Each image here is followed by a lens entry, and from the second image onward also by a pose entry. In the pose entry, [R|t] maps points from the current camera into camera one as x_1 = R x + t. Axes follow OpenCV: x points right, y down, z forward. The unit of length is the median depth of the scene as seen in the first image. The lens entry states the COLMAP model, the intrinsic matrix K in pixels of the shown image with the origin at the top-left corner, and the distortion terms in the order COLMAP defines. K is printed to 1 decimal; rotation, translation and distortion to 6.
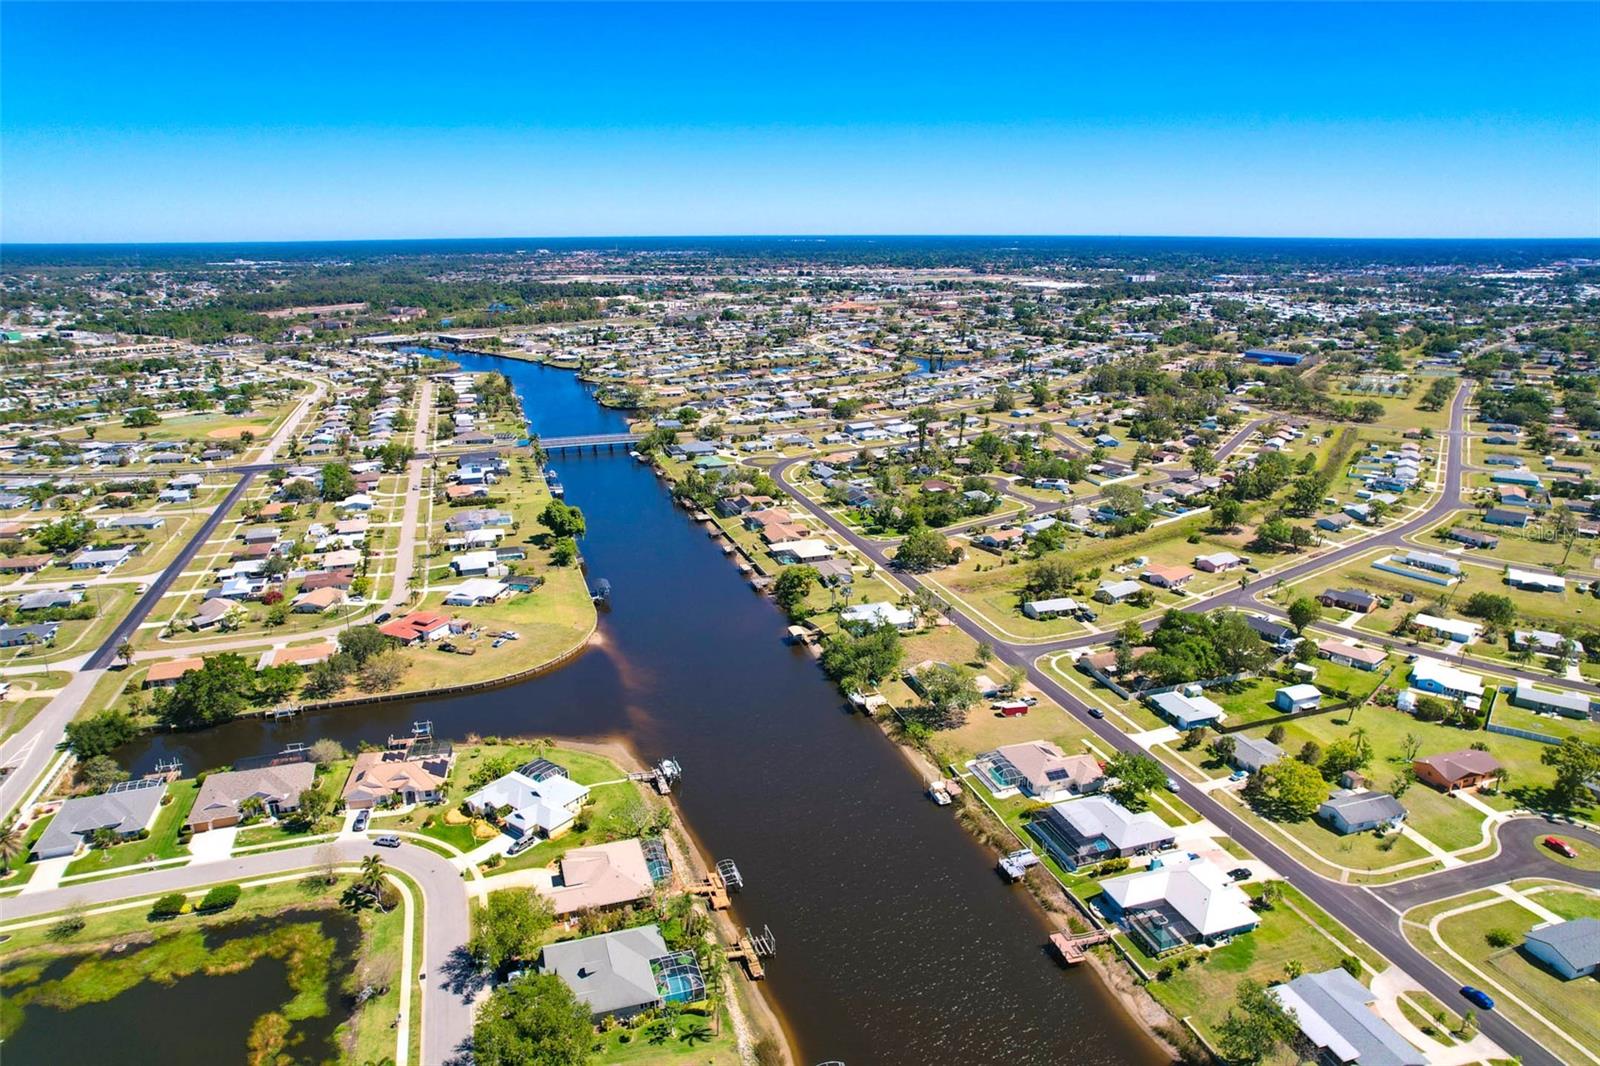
lens RADIAL K [[1026.8, 0, 798.2], [0, 1026.8, 527.3], [0, 0, 1]] dist [-0.075723, 0.068548]
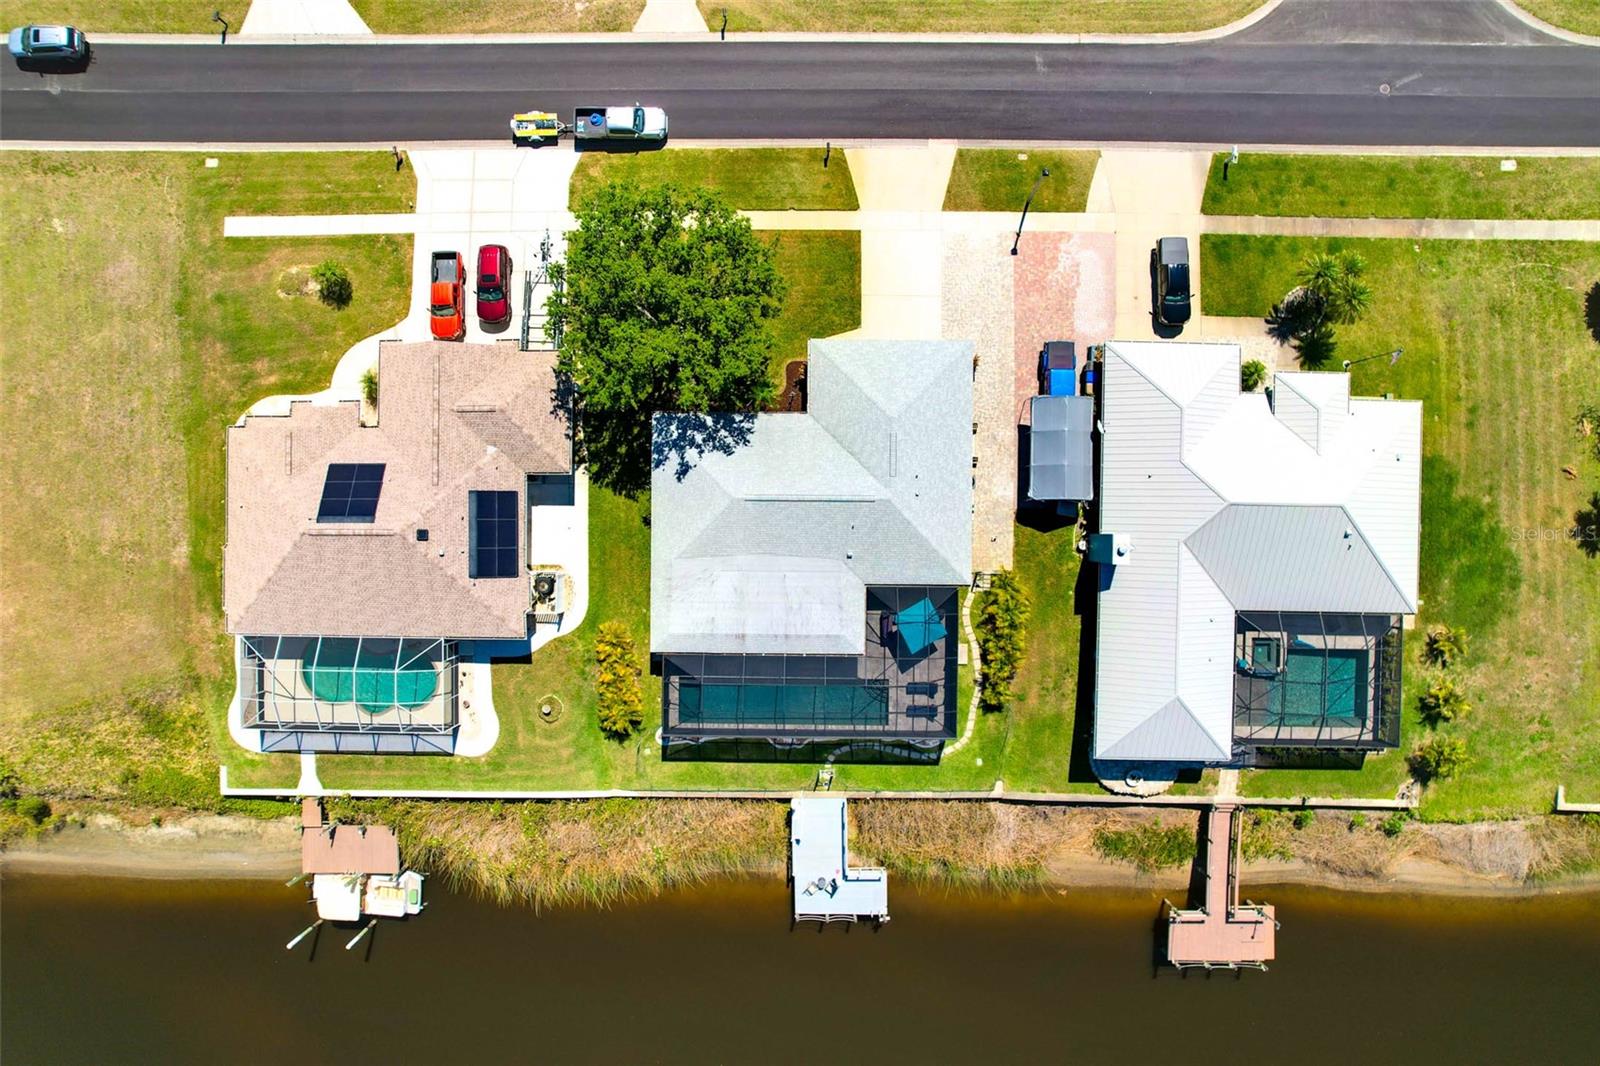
lens RADIAL K [[1026.8, 0, 798.2], [0, 1026.8, 527.3], [0, 0, 1]] dist [-0.075723, 0.068548]
pose [[0.320633, -0.947203, -0.000278, 0.263195], [0.273977, 0.092462, 0.957281, 0.011763], [-0.906714, -0.307012, 0.289159, 0.799331]]
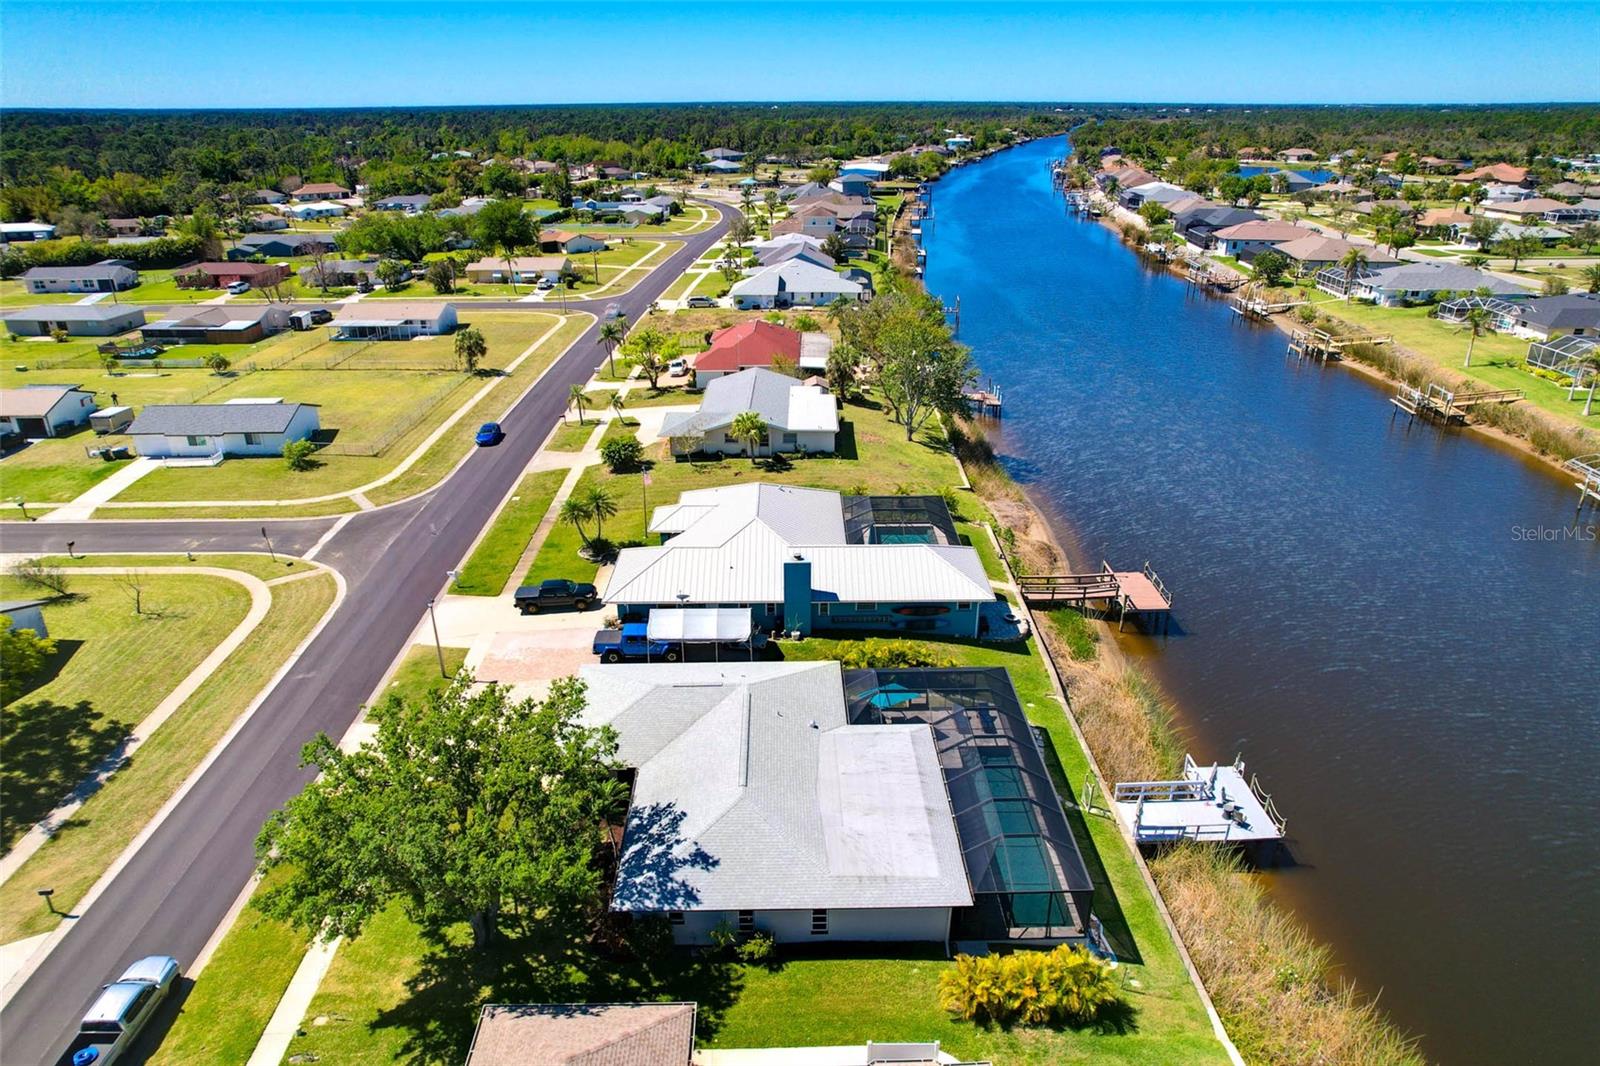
lens RADIAL K [[1026.8, 0, 798.2], [0, 1026.8, 527.3], [0, 0, 1]] dist [-0.075723, 0.068548]
pose [[-0.955853, -0.108545, 0.273062, 0.211556], [0.088333, 0.780148, 0.619327, 0.091919], [-0.280254, 0.616106, -0.736119, 0.986351]]
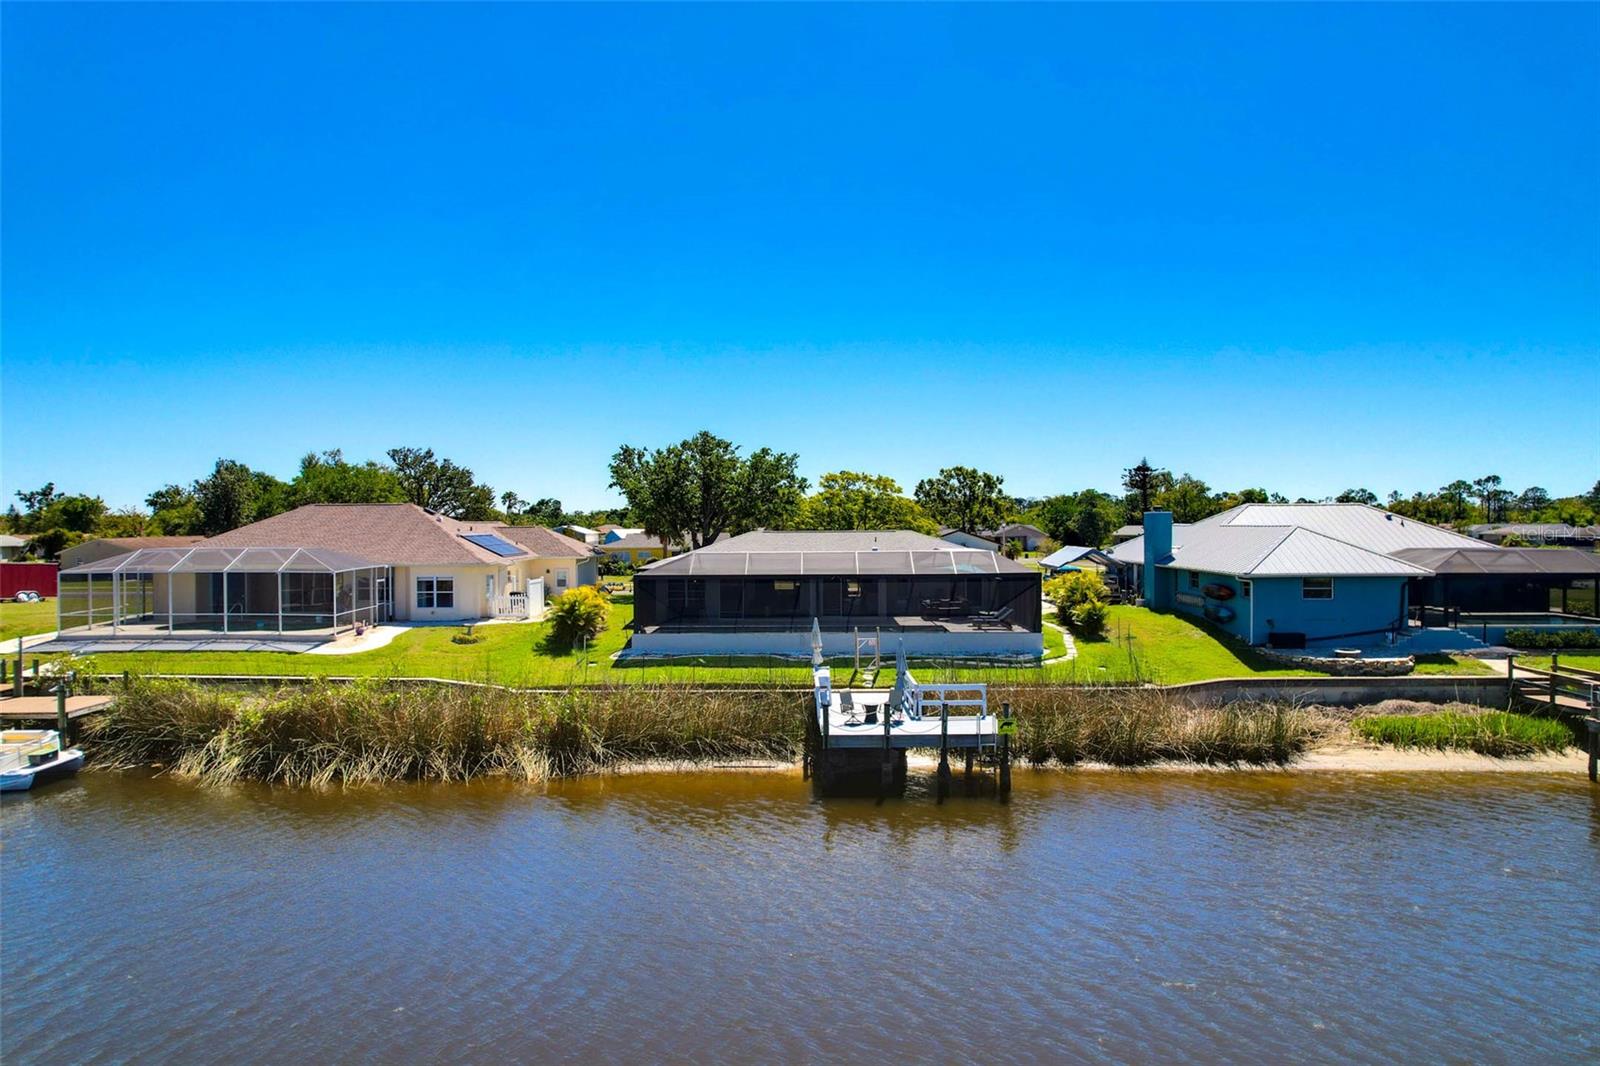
lens RADIAL K [[1026.8, 0, 798.2], [0, 1026.8, 527.3], [0, 0, 1]] dist [-0.075723, 0.068548]
pose [[0.327930, 0.002335, 0.944699, 0.042593], [0.268659, 0.958477, -0.095628, 0.263899], [-0.905695, 0.285161, 0.313686, 0.800510]]
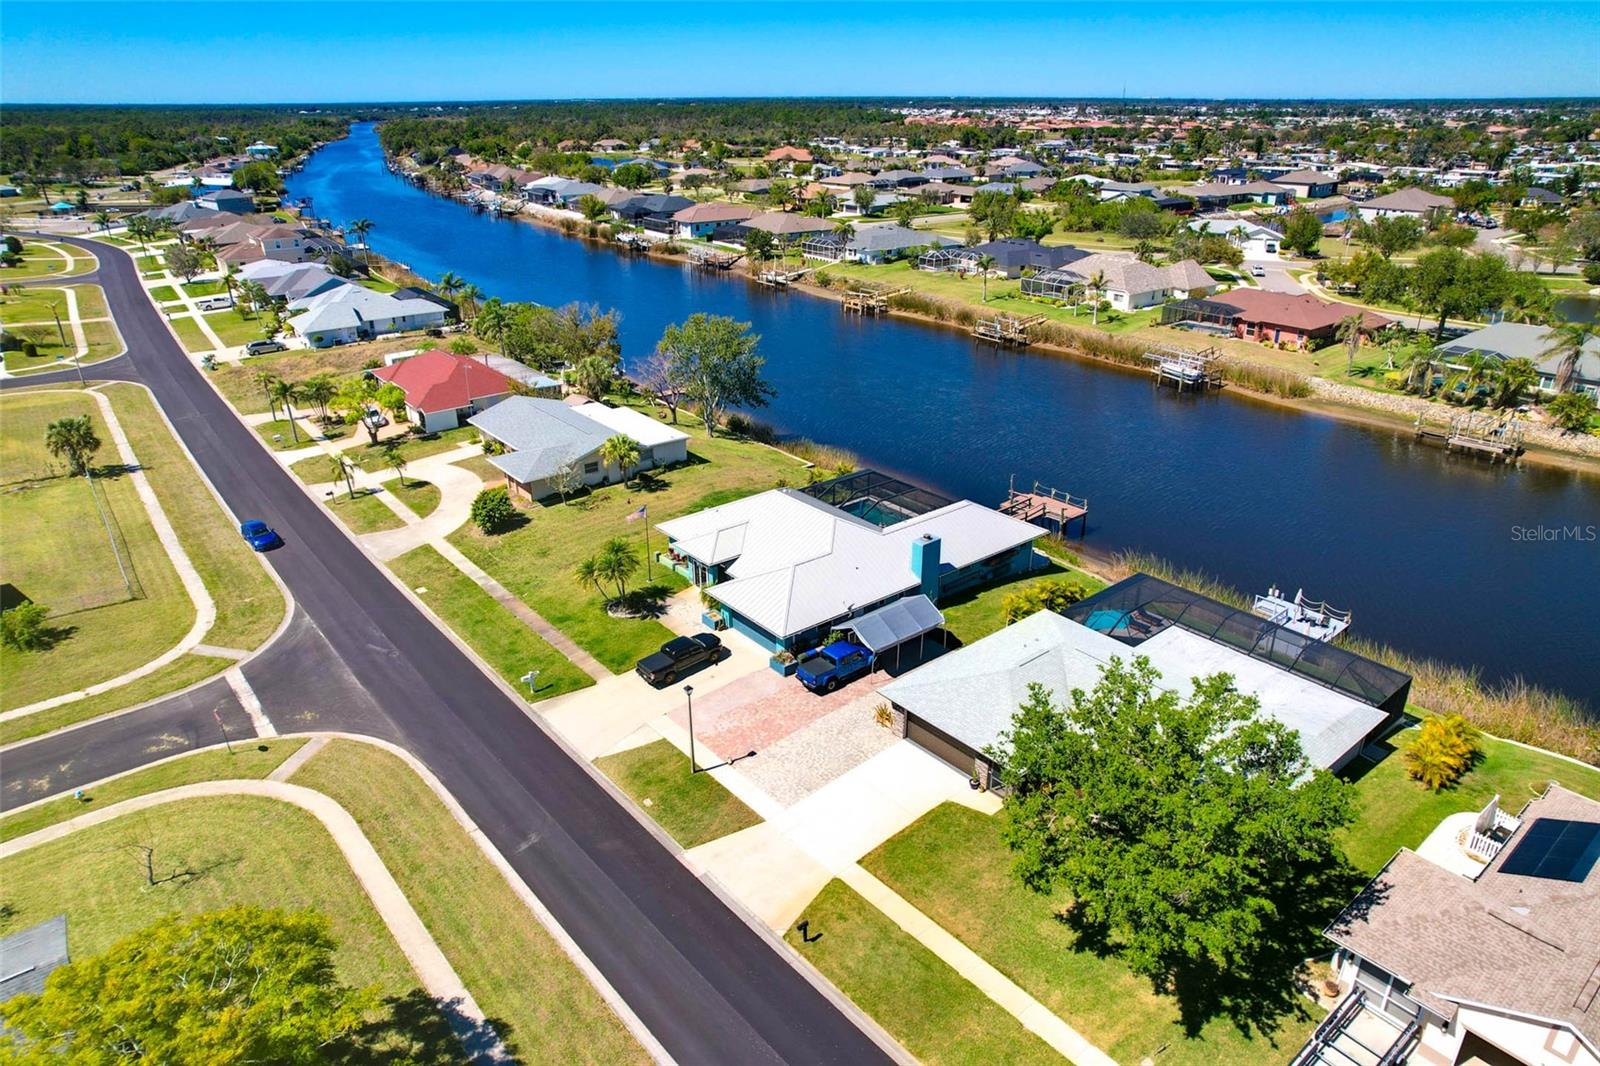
lens RADIAL K [[1026.8, 0, 798.2], [0, 1026.8, 527.3], [0, 0, 1]] dist [-0.075723, 0.068548]
pose [[-0.930054, 0.150473, -0.335198, 0.405668], [-0.096313, 0.780550, 0.617629, 0.092646], [0.354575, 0.606712, -0.711461, 0.978772]]
